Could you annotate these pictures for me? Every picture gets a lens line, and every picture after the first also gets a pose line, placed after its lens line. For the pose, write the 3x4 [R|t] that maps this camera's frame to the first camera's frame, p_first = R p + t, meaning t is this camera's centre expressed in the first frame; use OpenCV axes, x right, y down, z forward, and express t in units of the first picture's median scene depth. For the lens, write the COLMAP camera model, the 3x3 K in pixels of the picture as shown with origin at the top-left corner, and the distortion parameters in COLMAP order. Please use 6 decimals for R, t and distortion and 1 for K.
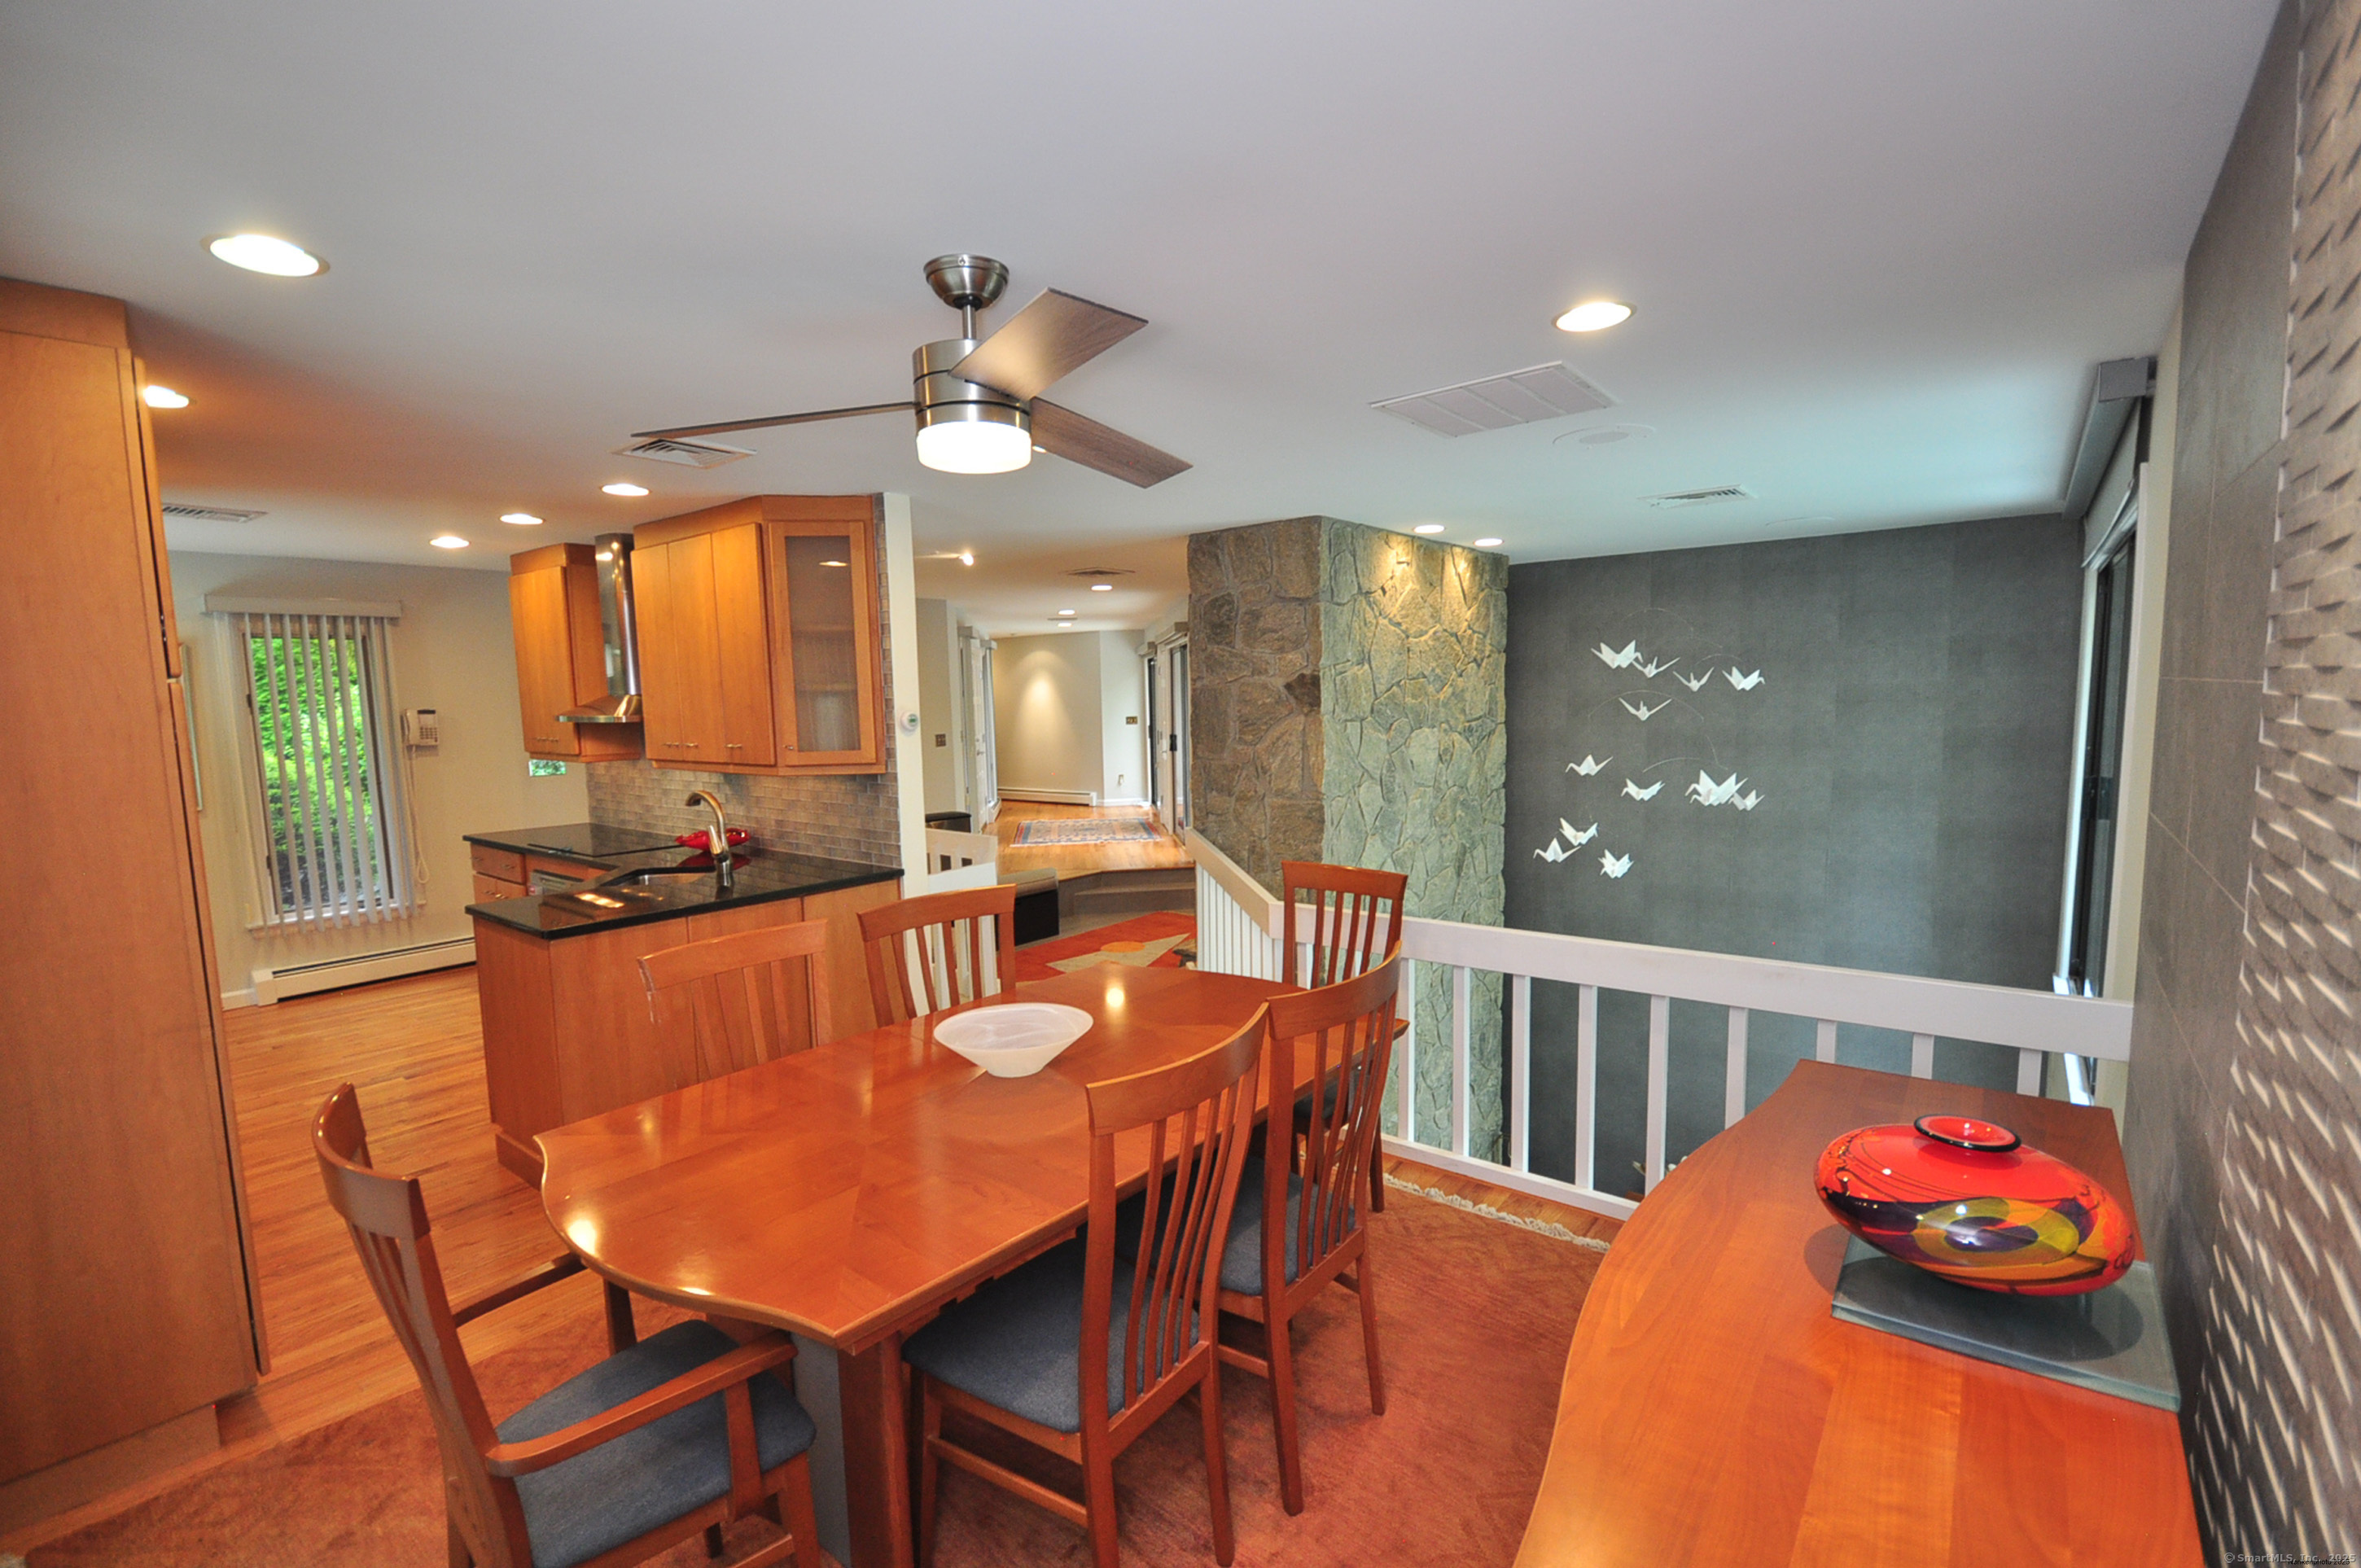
lens RADIAL K [[1042.0, 0, 1190.0], [0, 1042.0, 801.0], [0, 0, 1]] dist [0.009652, -0.009165]
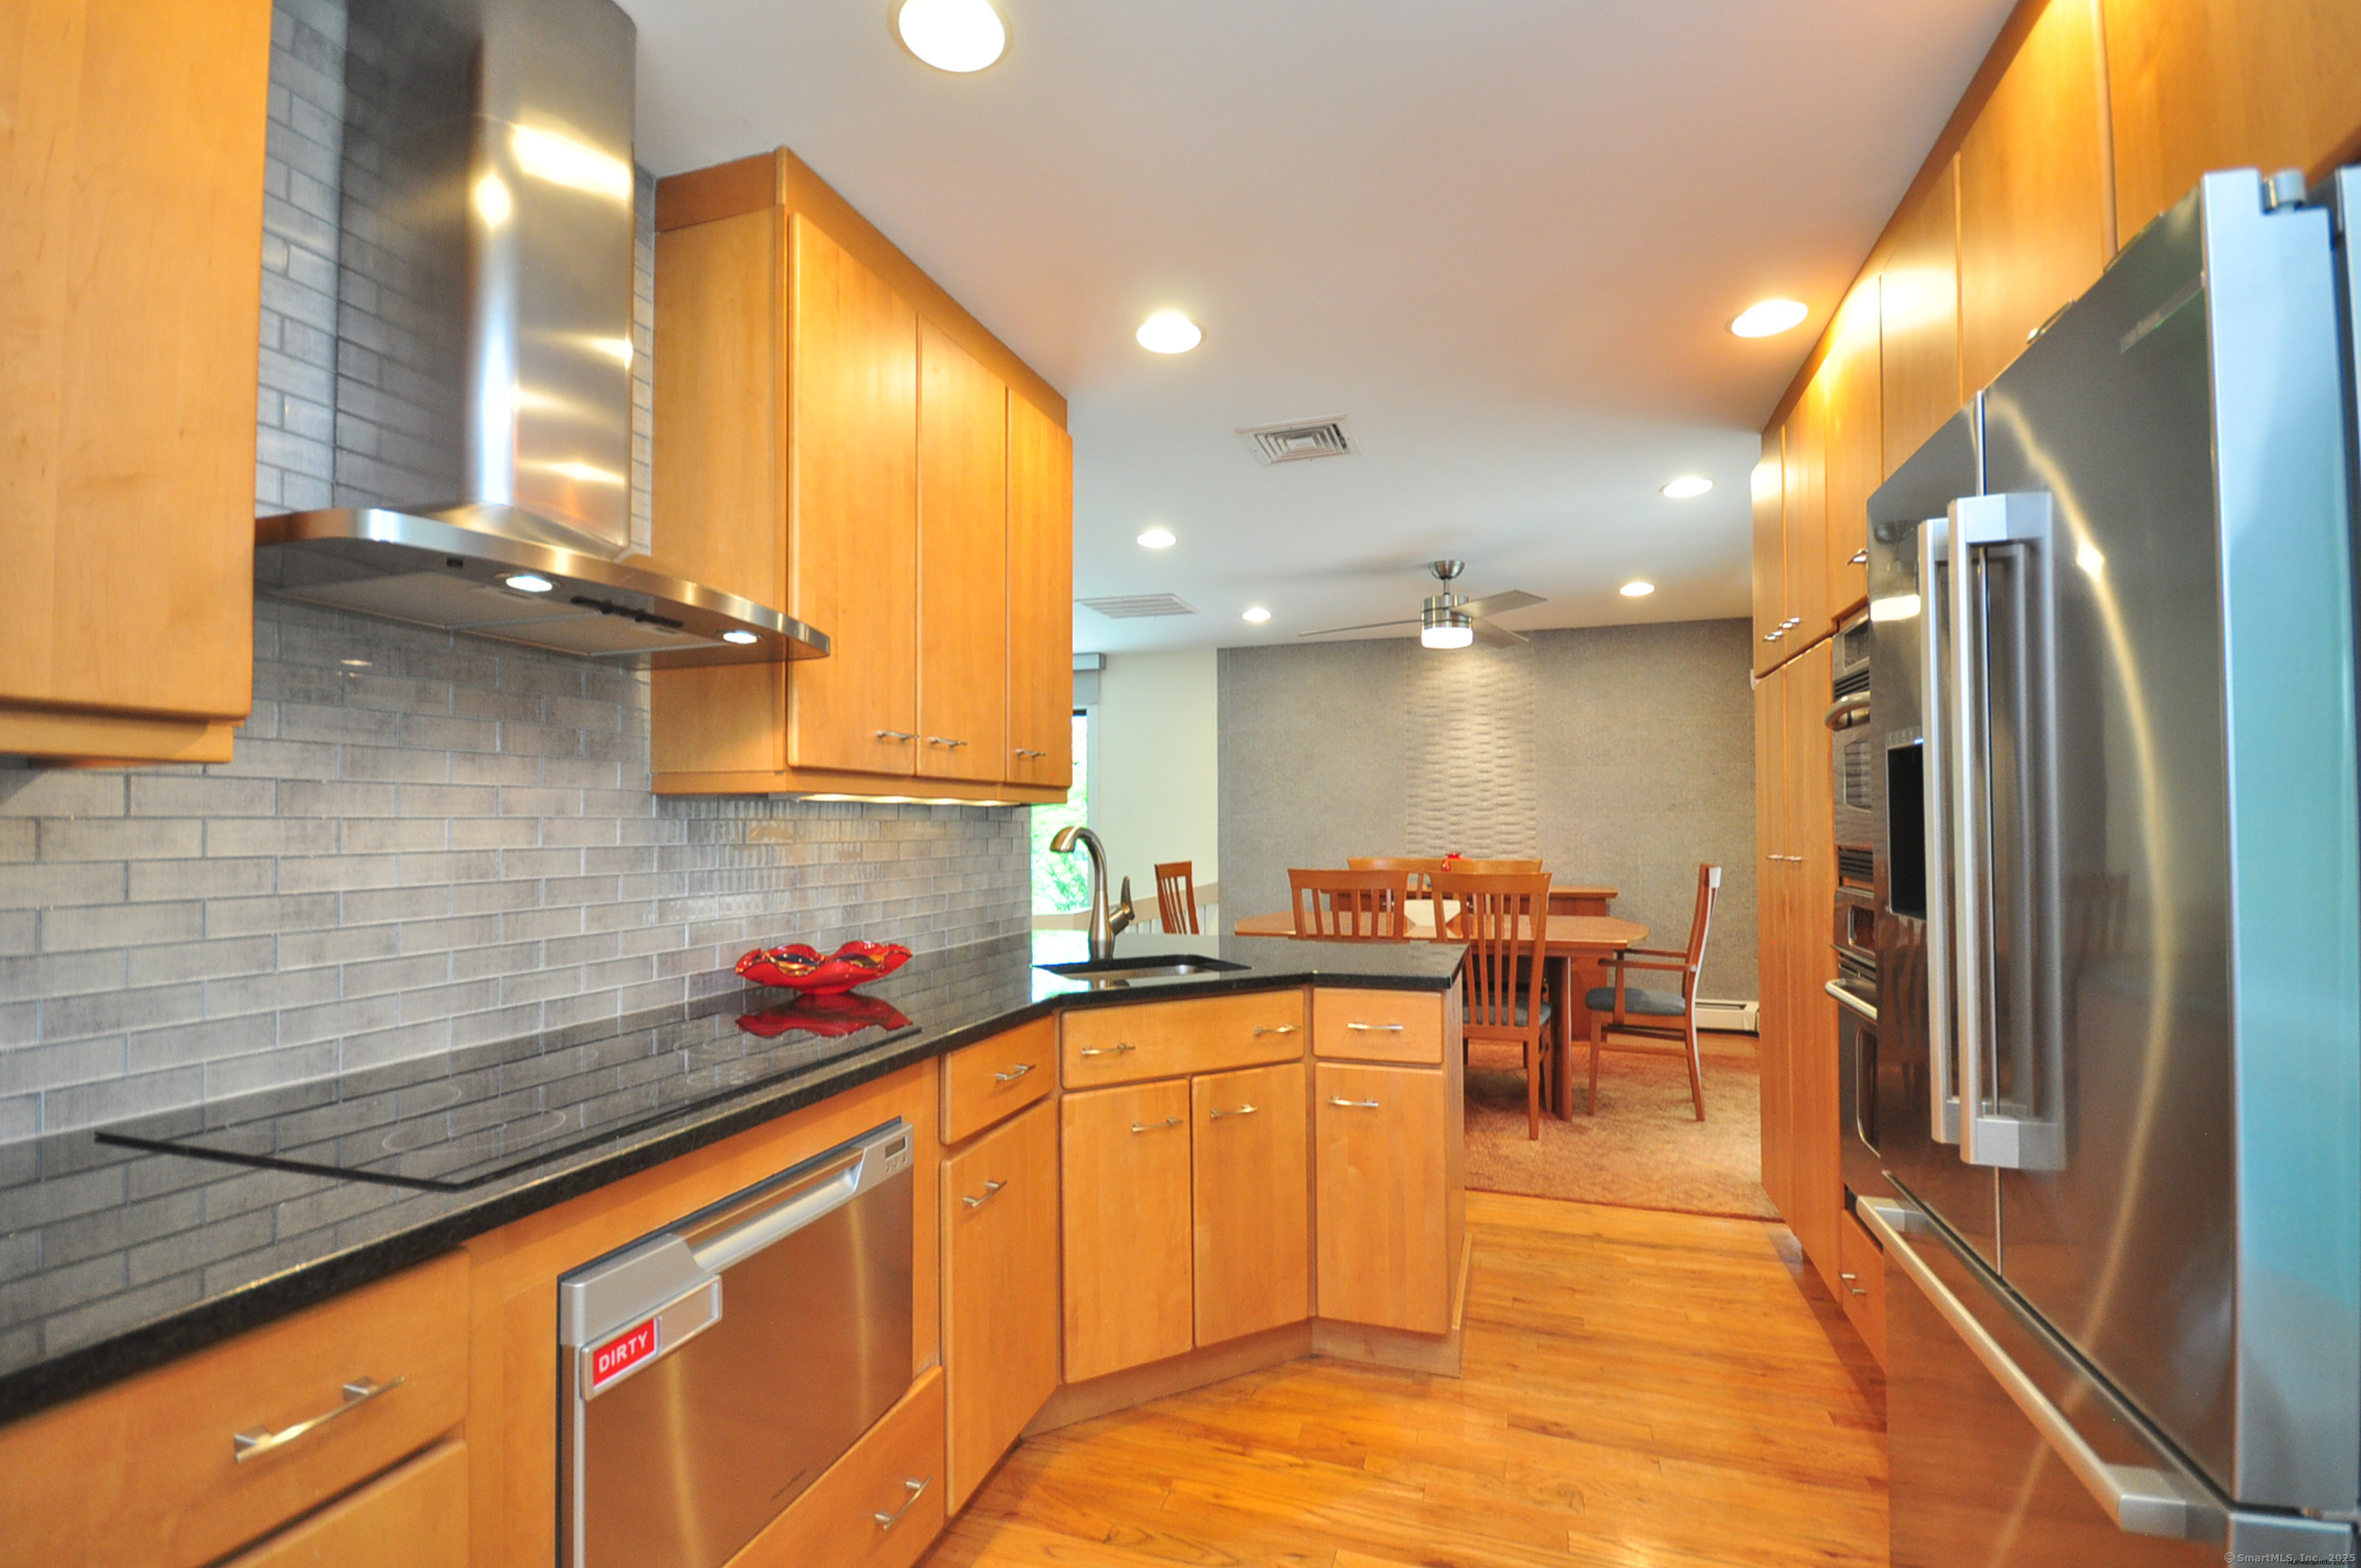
lens RADIAL K [[1041.9, 0, 1187.8], [0, 1041.9, 808.8], [0, 0, 1]] dist [0.003420, -0.003452]
pose [[-0.350335, 0.037731, 0.935864, -0.716152], [0.109263, 0.994013, 0.000827, -0.008853], [-0.930230, 0.102545, -0.352360, 0.799584]]
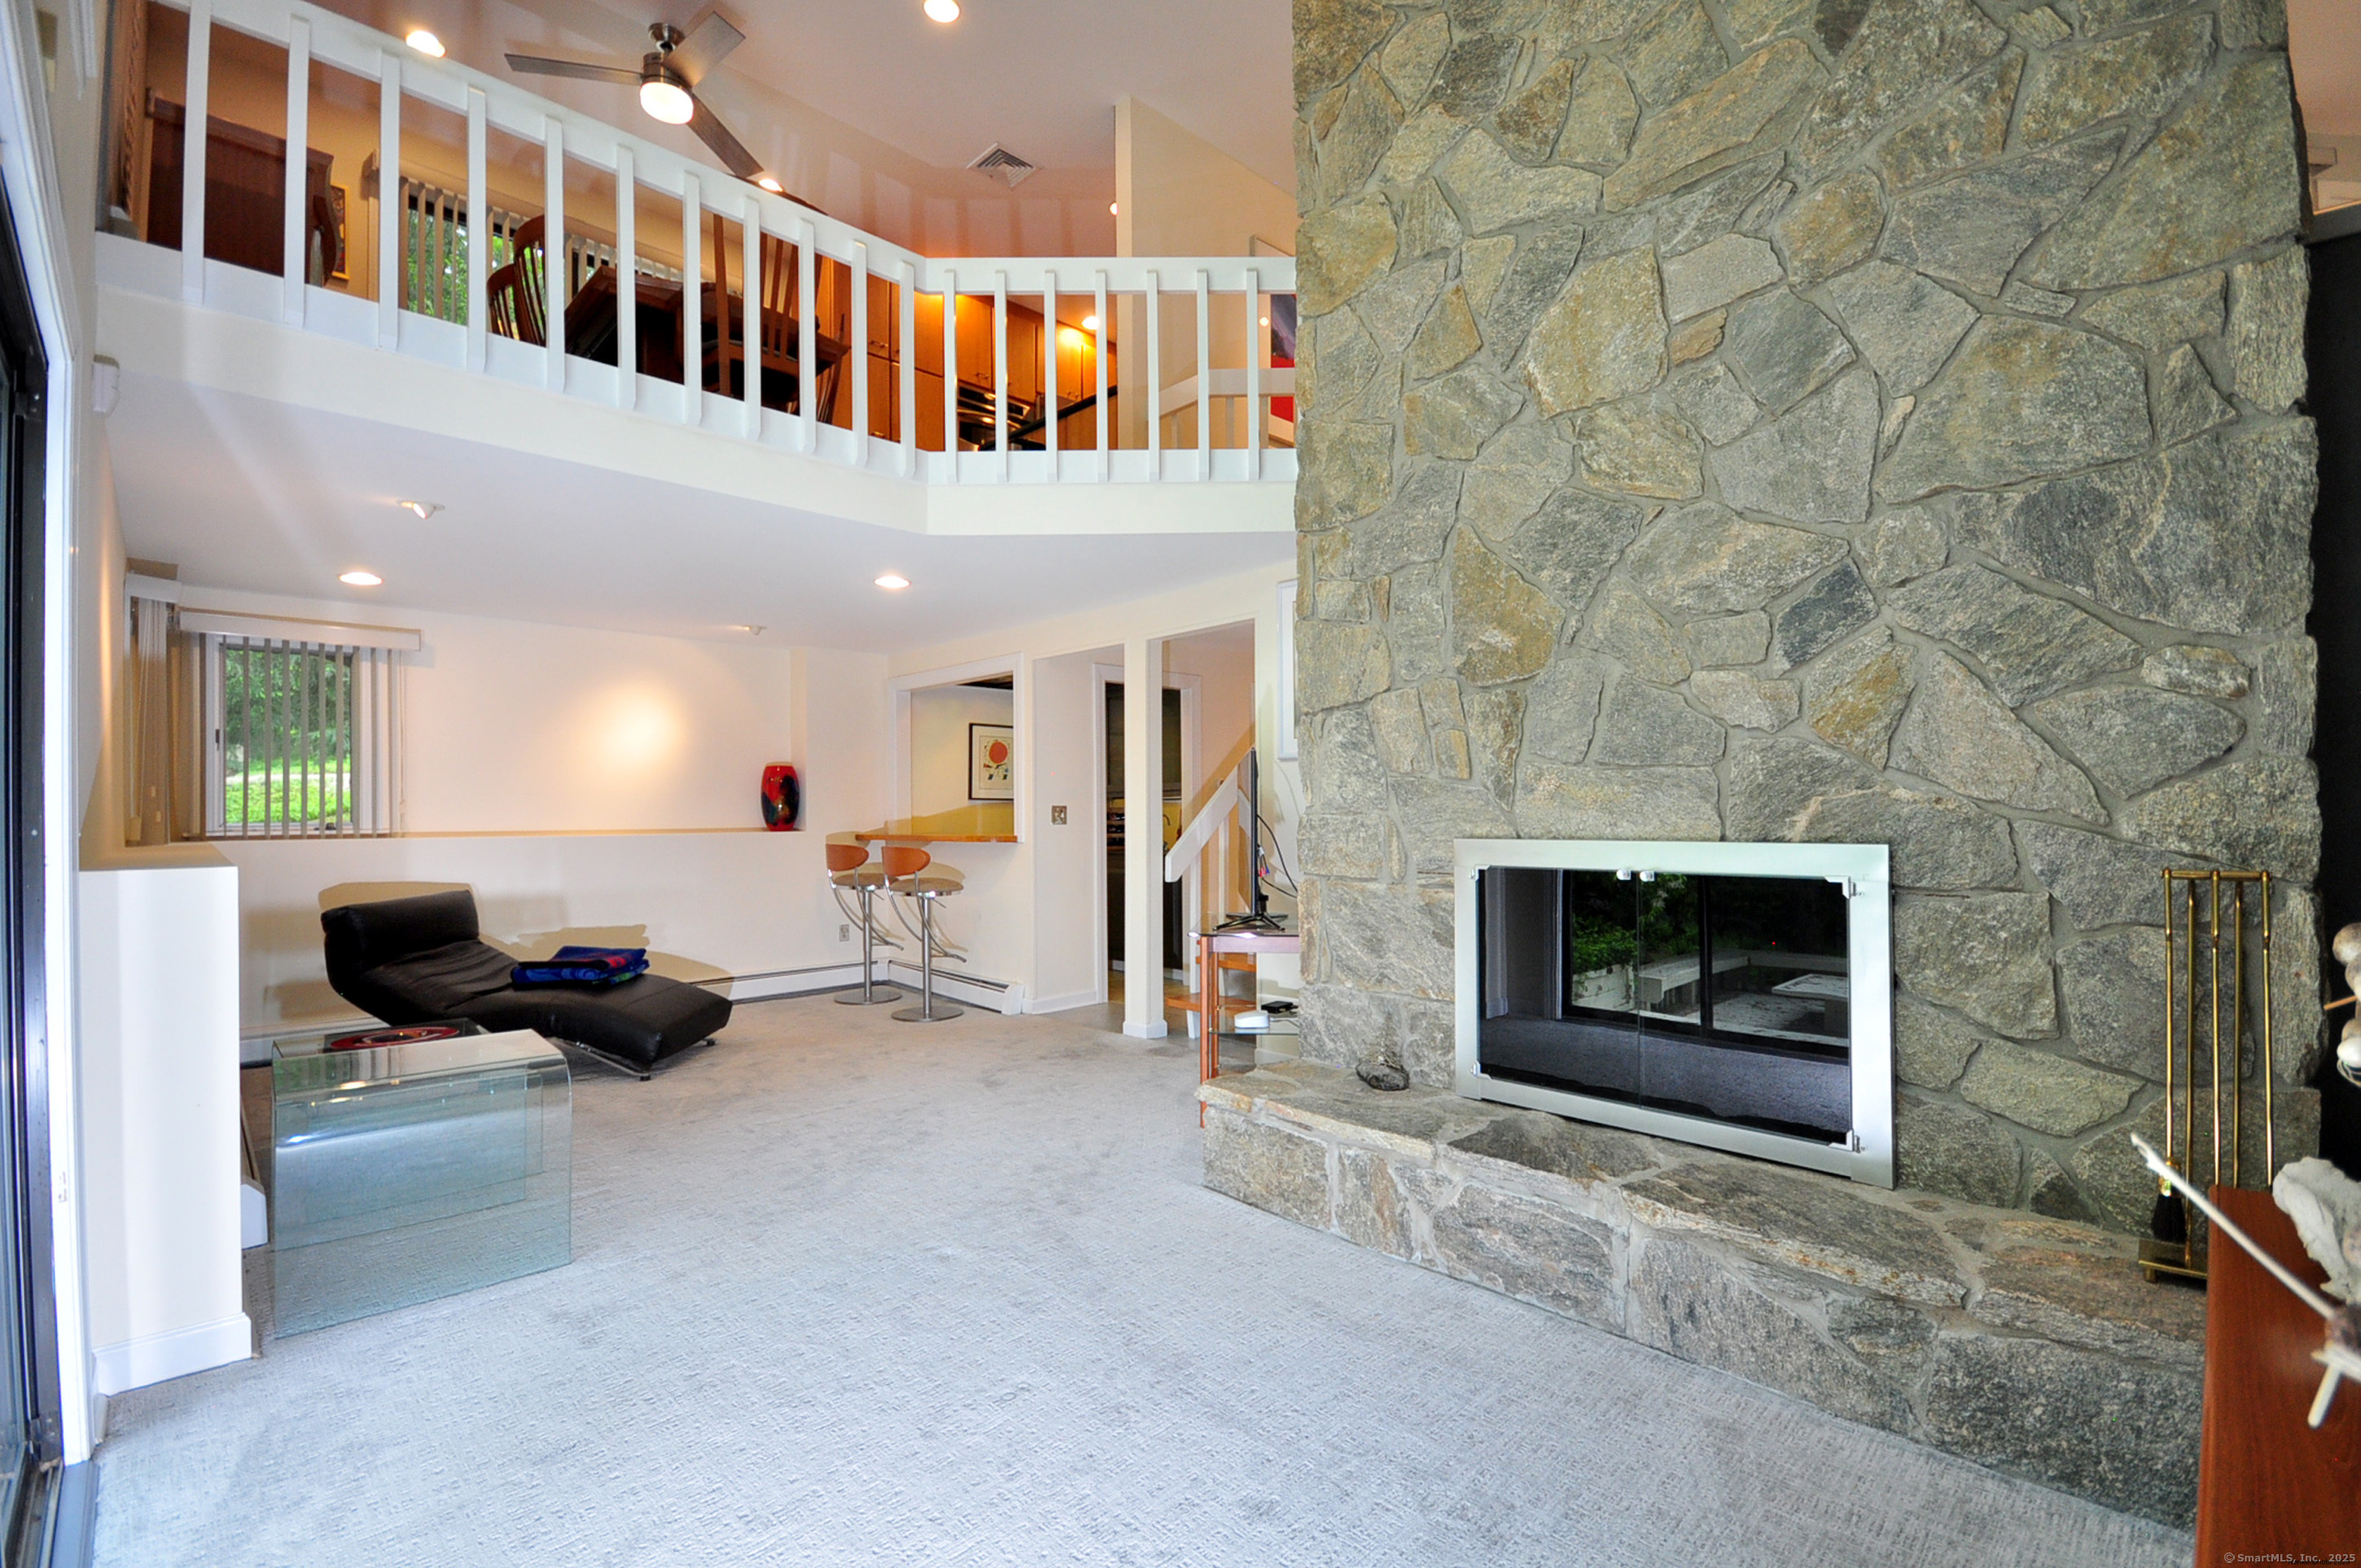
lens RADIAL K [[1042.0, 0, 1177.2], [0, 1042.0, 799.6], [0, 0, 1]] dist [0.009652, -0.009165]
pose [[-0.135366, 0.017740, -0.990637, 0.723323], [-0.094106, 0.995089, 0.030679, 0.382336], [0.986316, 0.097378, -0.133032, 0.921502]]
